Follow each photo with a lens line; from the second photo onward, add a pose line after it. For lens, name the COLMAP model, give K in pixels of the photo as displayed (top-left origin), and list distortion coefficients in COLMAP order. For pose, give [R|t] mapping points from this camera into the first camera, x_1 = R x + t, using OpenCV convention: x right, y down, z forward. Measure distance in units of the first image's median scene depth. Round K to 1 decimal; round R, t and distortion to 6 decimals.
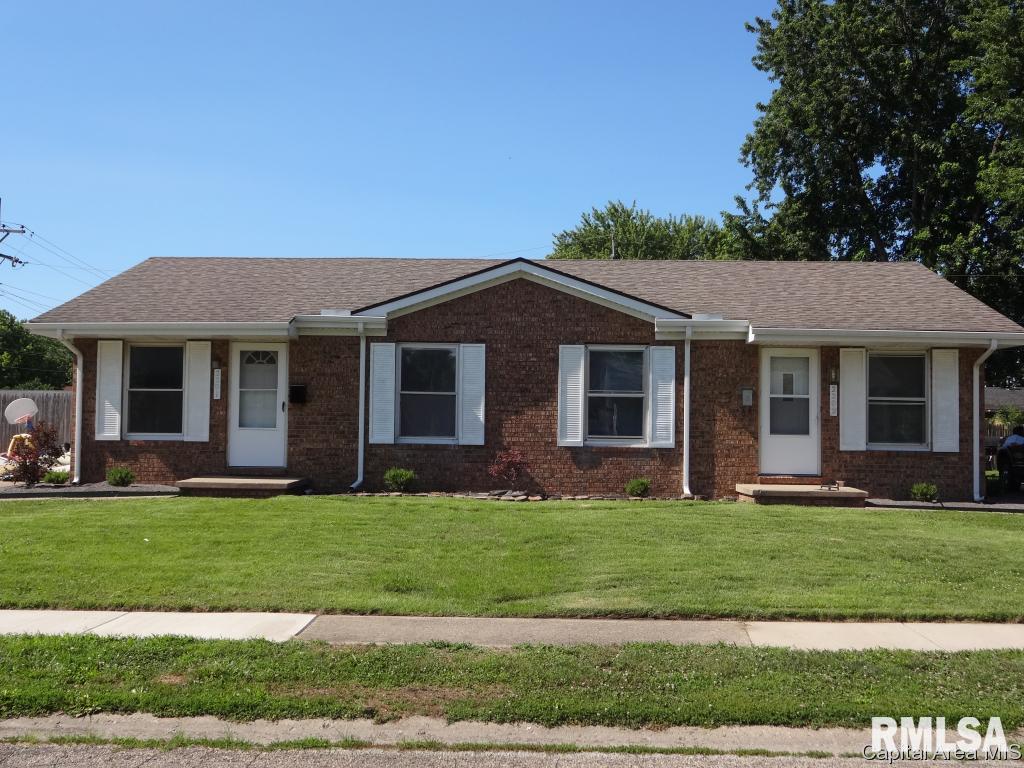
lens RADIAL K [[1204.1, 0, 512.0], [0, 1204.1, 384.0], [0, 0, 1]] dist [-0.010268, -0.009041]
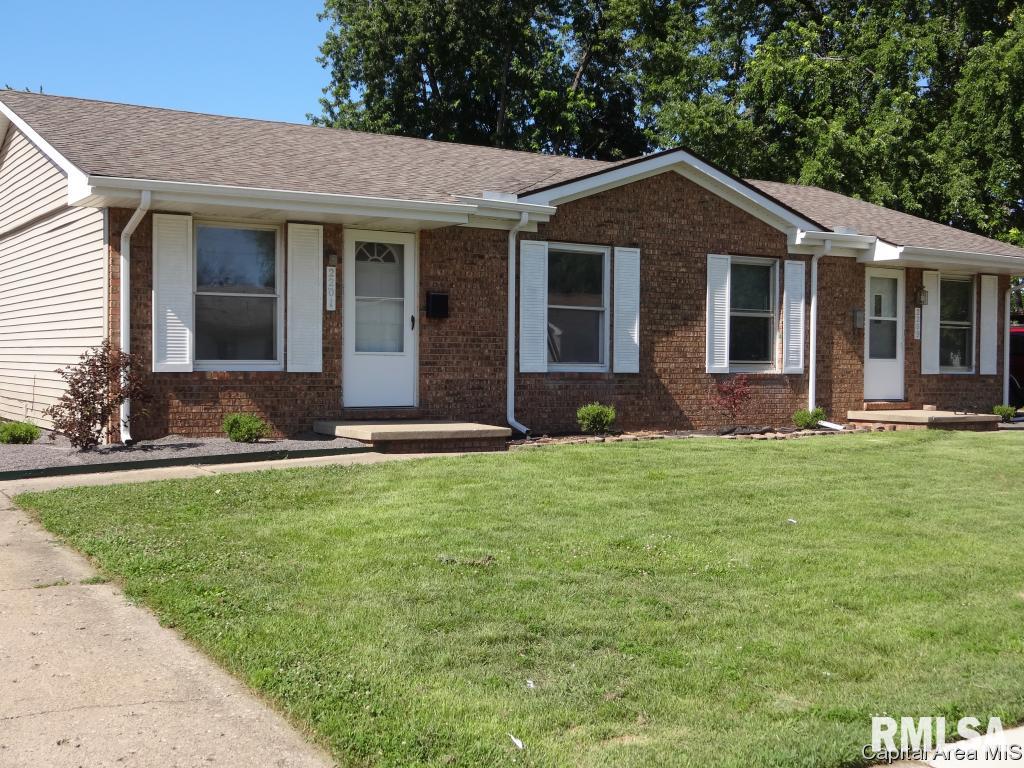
lens RADIAL K [[1204.1, 0, 512.0], [0, 1204.1, 384.0], [0, 0, 1]] dist [-0.010268, -0.009041]
pose [[0.819566, -0.016344, 0.572751, -0.559752], [-0.020882, 0.998077, 0.058361, 0.012310], [-0.572604, -0.059791, 0.817649, 0.378947]]
